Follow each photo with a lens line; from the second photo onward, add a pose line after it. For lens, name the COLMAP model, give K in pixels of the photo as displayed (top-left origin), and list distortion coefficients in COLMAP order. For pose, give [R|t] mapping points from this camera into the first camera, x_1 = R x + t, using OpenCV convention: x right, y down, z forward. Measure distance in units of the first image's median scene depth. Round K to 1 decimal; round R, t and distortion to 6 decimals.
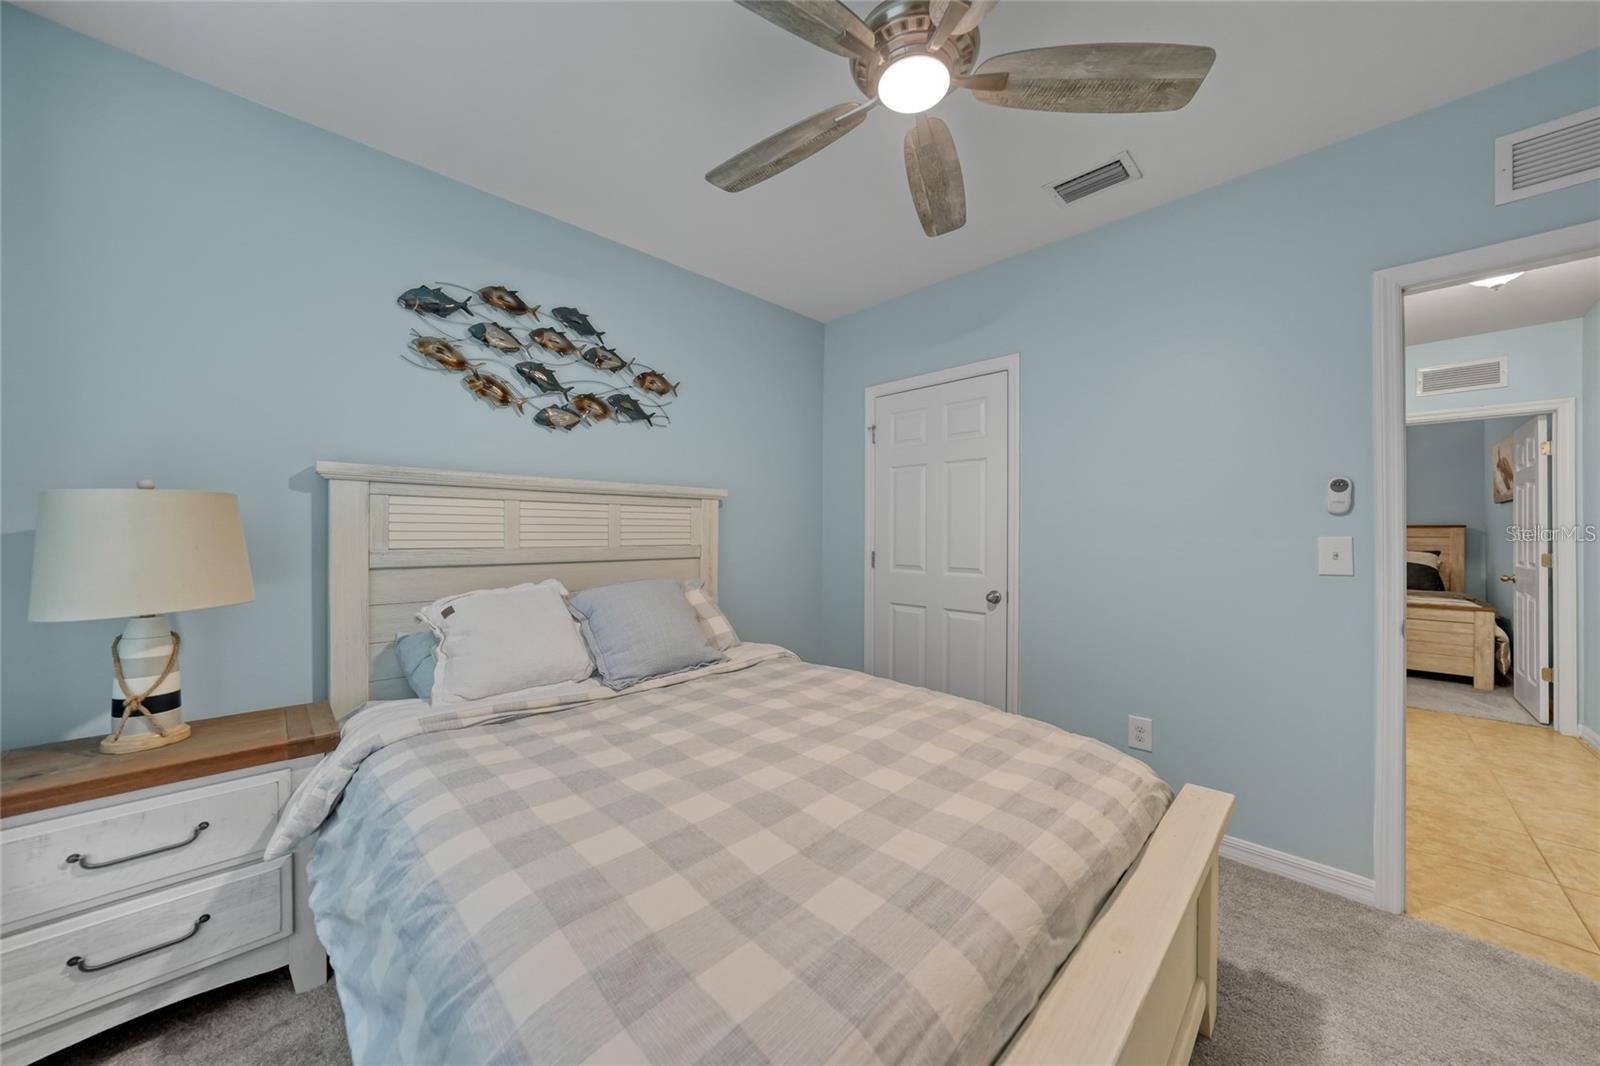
lens RADIAL K [[558.5, 0, 798.9], [0, 558.5, 531.6], [0, 0, 1]] dist [-0.023691, 0.004859]
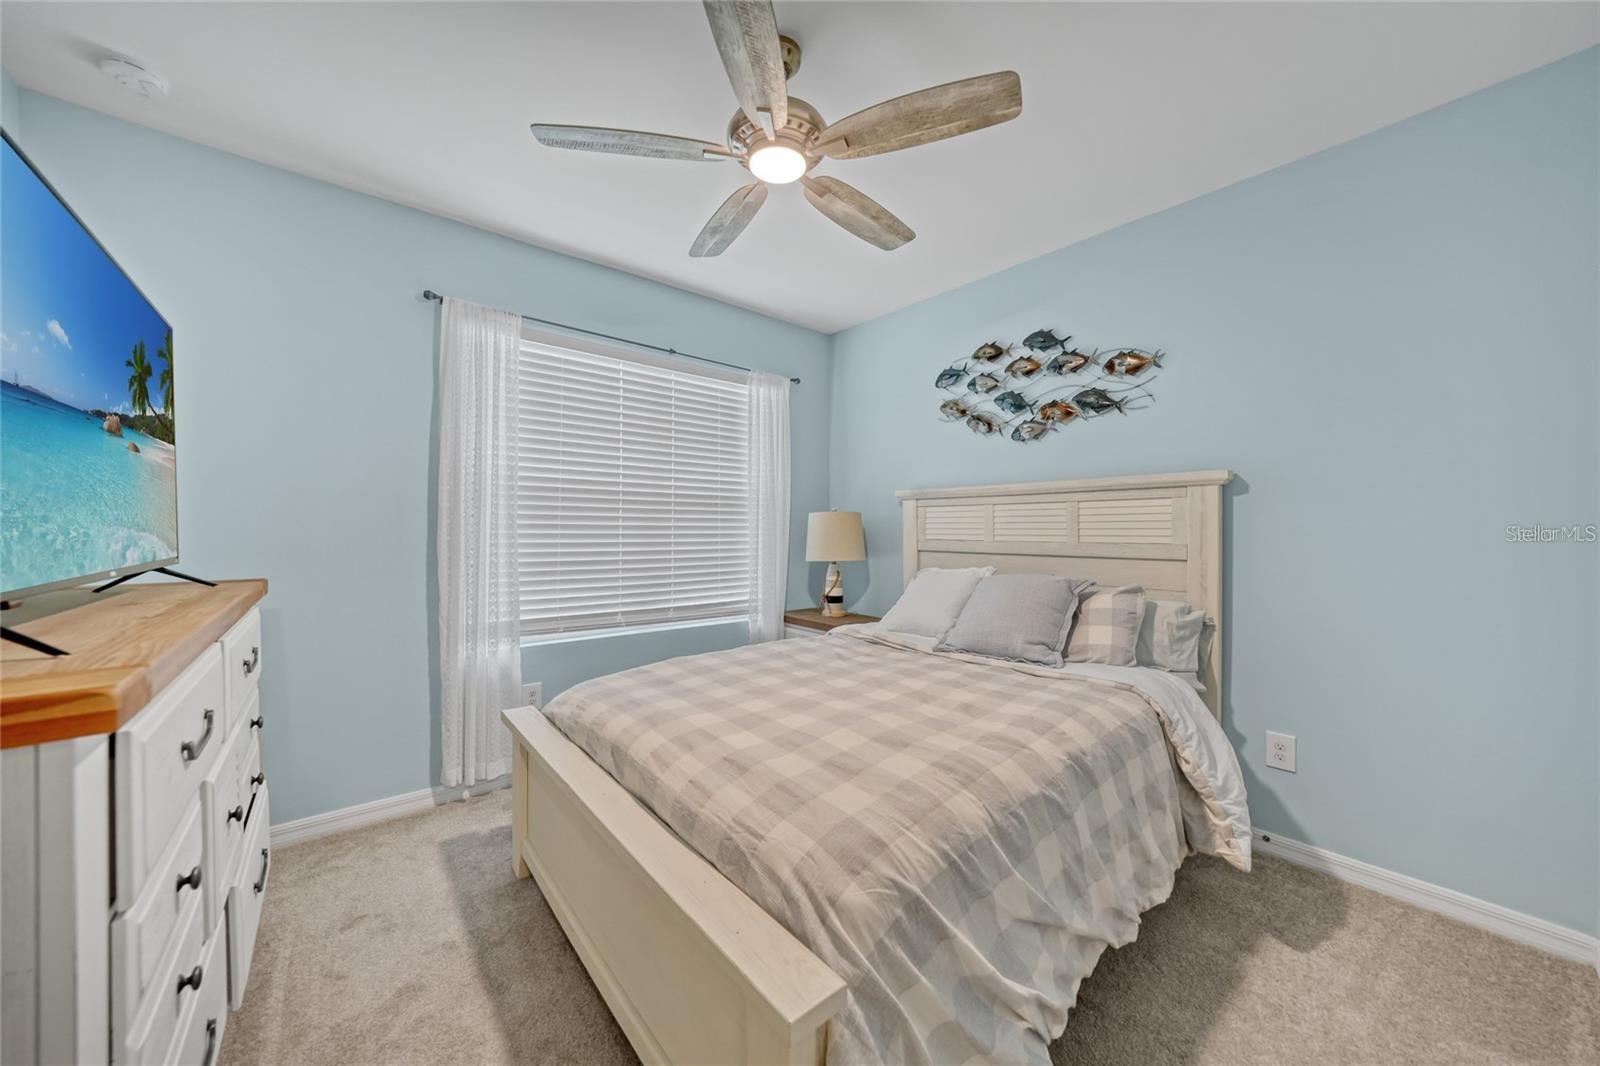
lens RADIAL K [[558.5, 0, 799.4], [0, 558.5, 530.5], [0, 0, 1]] dist [-0.023691, 0.004859]
pose [[-0.076031, -0.000948, -0.997105, 0.770007], [-0.002018, 0.999998, -0.000796, 0.006656], [0.997103, 0.001952, -0.076033, 0.611721]]
